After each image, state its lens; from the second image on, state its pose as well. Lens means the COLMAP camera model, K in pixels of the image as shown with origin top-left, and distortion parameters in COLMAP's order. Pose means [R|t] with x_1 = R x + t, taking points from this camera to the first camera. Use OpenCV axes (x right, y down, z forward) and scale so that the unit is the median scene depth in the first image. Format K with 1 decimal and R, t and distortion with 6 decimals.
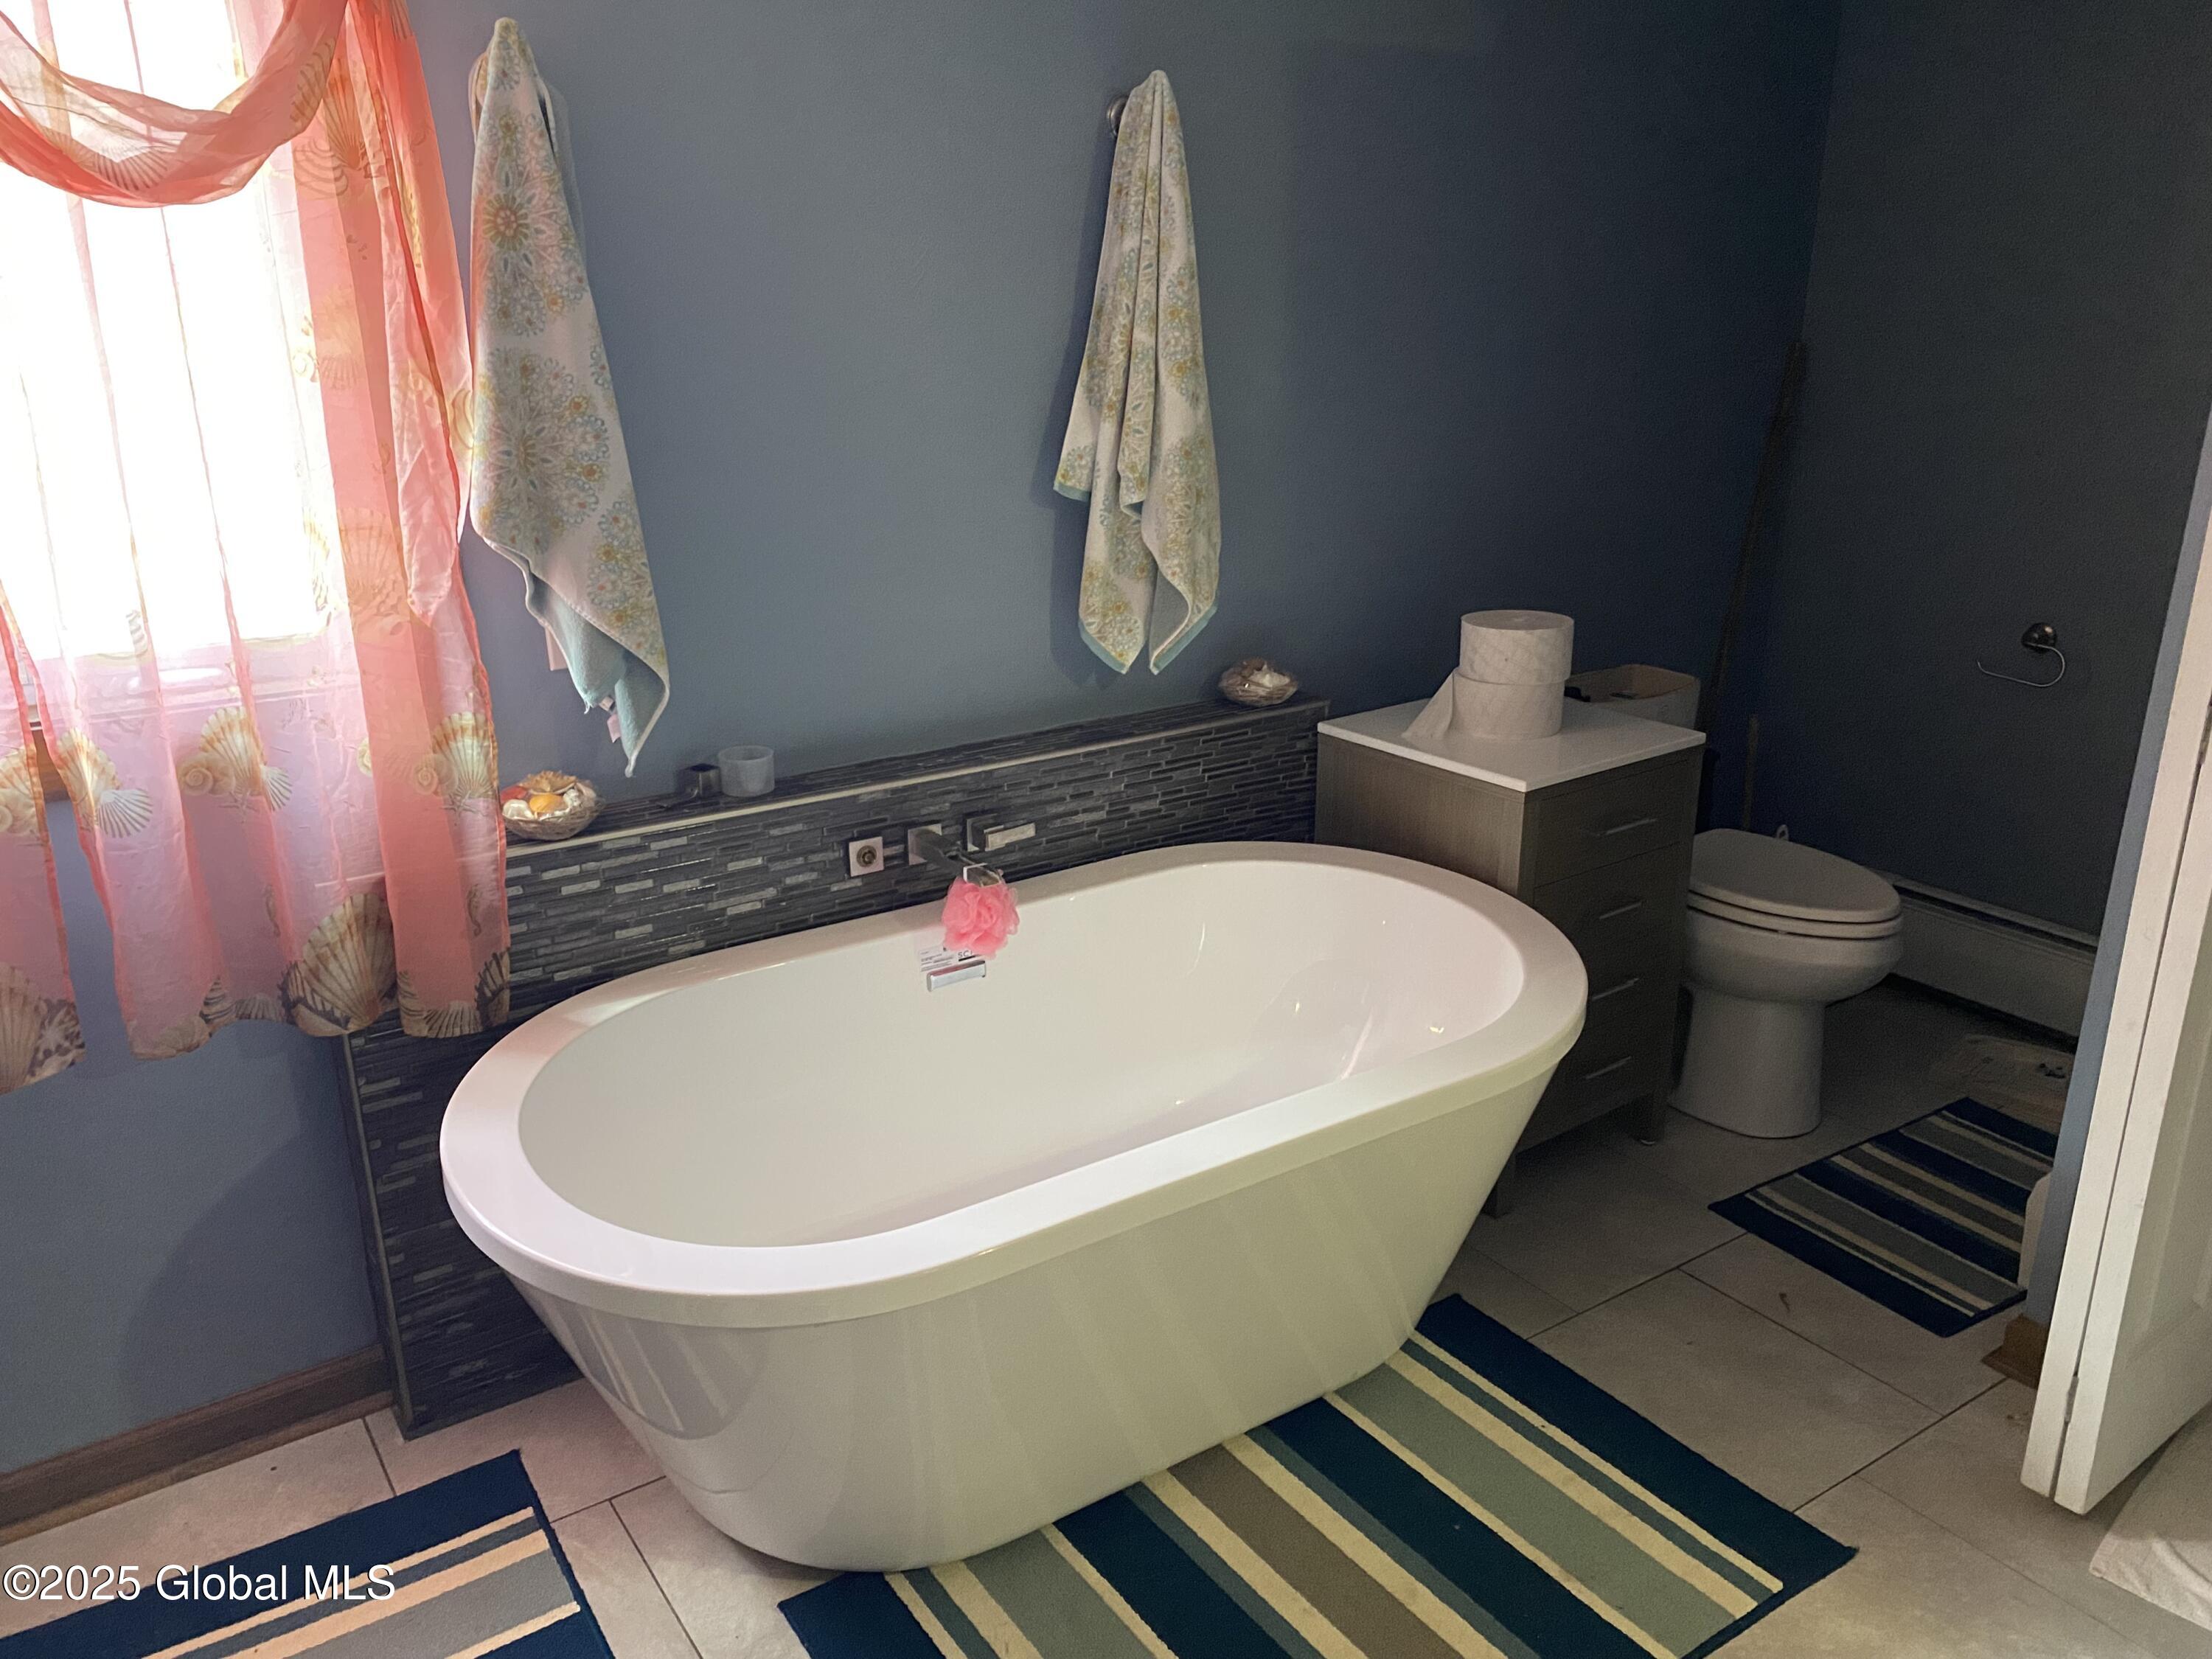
lens RADIAL K [[1696.7, 0, 1087.5], [0, 1696.7, 825.5], [0, 0, 1]] dist [0.032673, -0.035306]
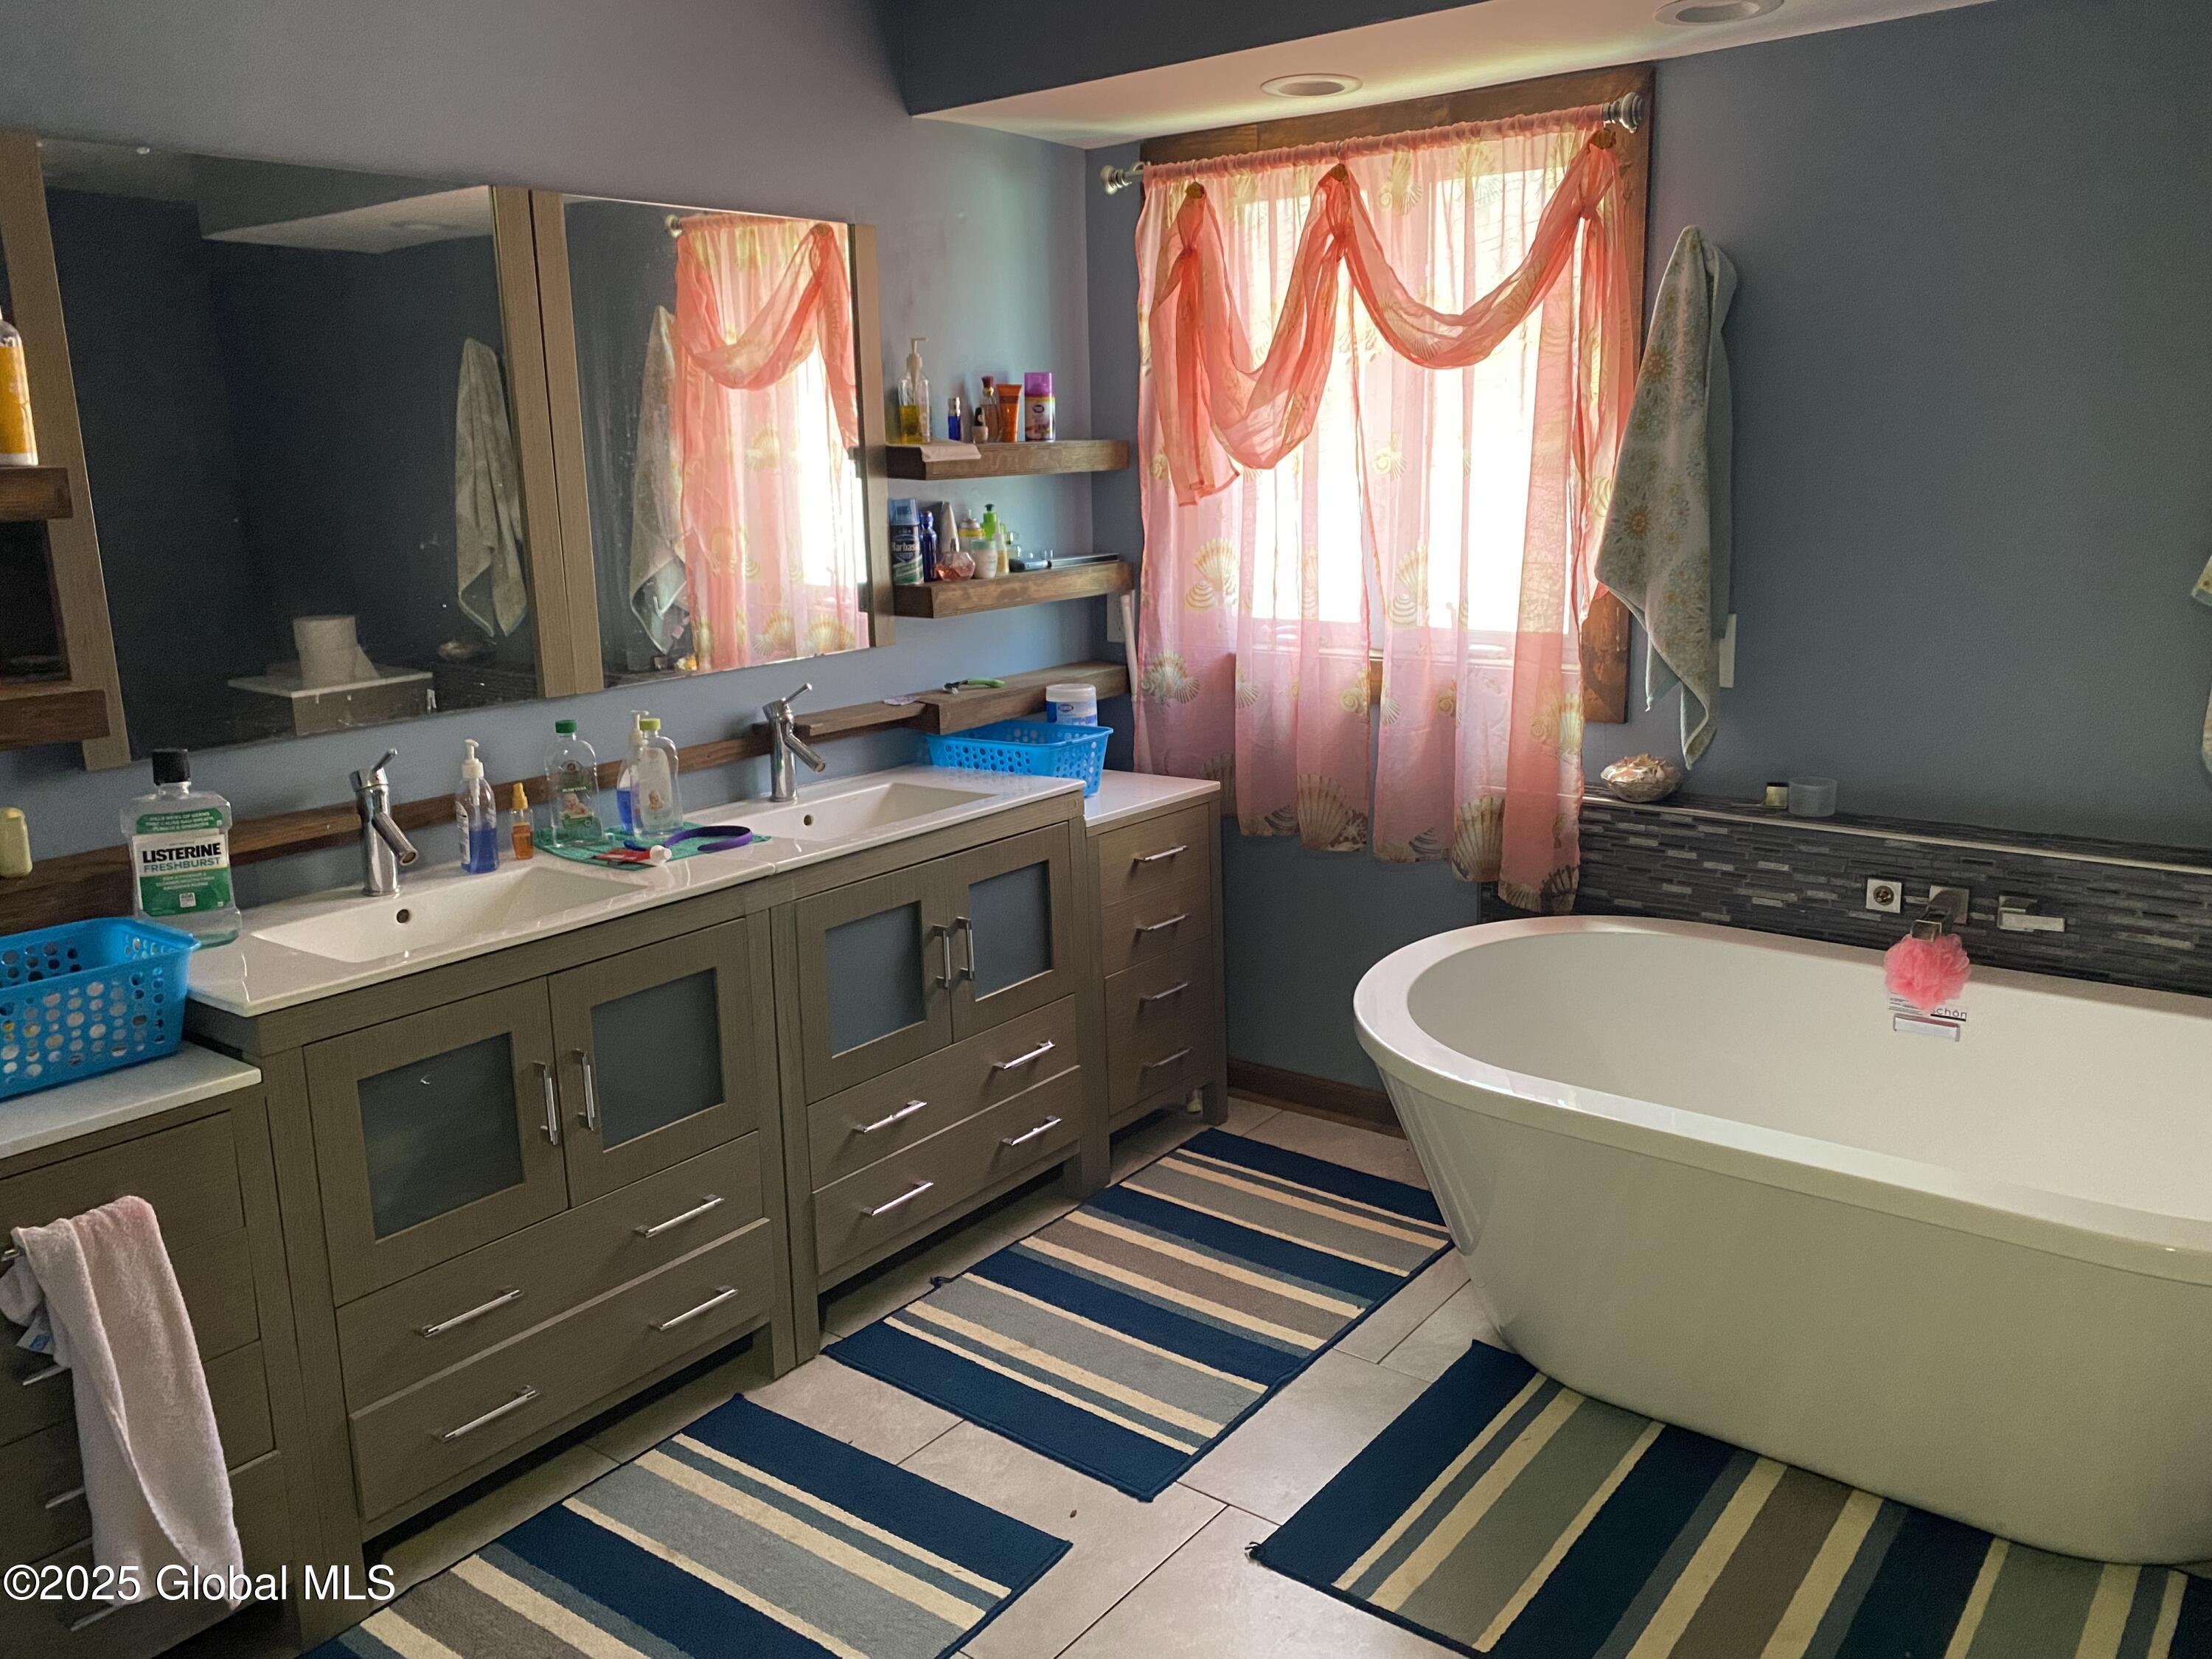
lens RADIAL K [[1696.7, 0, 1110.1], [0, 1696.7, 830.4], [0, 0, 1]] dist [0.032673, -0.035306]
pose [[0.319766, 0.214925, -0.922799, 0.797476], [-0.276778, 0.952642, 0.125967, -0.024990], [0.906170, 0.215131, 0.364109, 0.116041]]
